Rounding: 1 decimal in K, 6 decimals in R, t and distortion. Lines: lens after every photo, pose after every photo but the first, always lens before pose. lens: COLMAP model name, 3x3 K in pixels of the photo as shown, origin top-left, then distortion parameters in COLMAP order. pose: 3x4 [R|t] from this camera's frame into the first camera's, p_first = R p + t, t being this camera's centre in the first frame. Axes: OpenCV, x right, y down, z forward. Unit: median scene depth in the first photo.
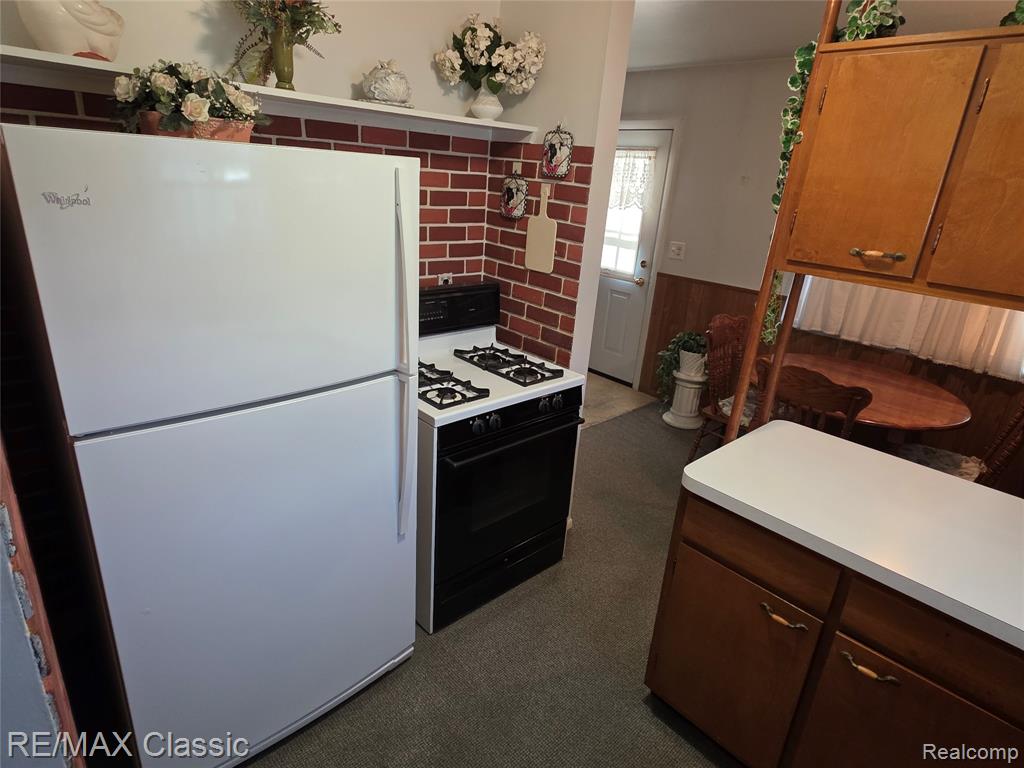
lens RADIAL K [[577.2, 0, 508.2], [0, 577.2, 384.0], [0, 0, 1]] dist [0.000573, 0.000748]
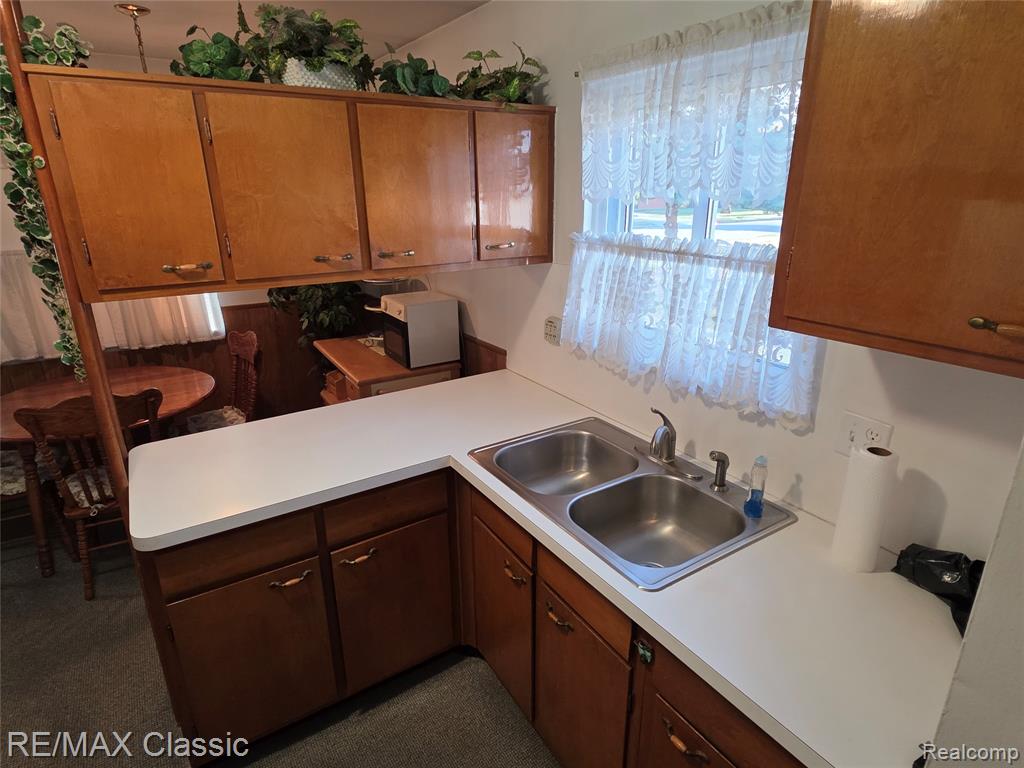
lens RADIAL K [[577.2, 0, 511.1], [0, 577.2, 384.2], [0, 0, 1]] dist [0.000573, 0.000748]
pose [[0.165751, -0.381222, 0.909503, -0.264875], [0.357934, 0.882625, 0.304725, -0.101308], [-0.918918, 0.275034, 0.282748, 0.120433]]
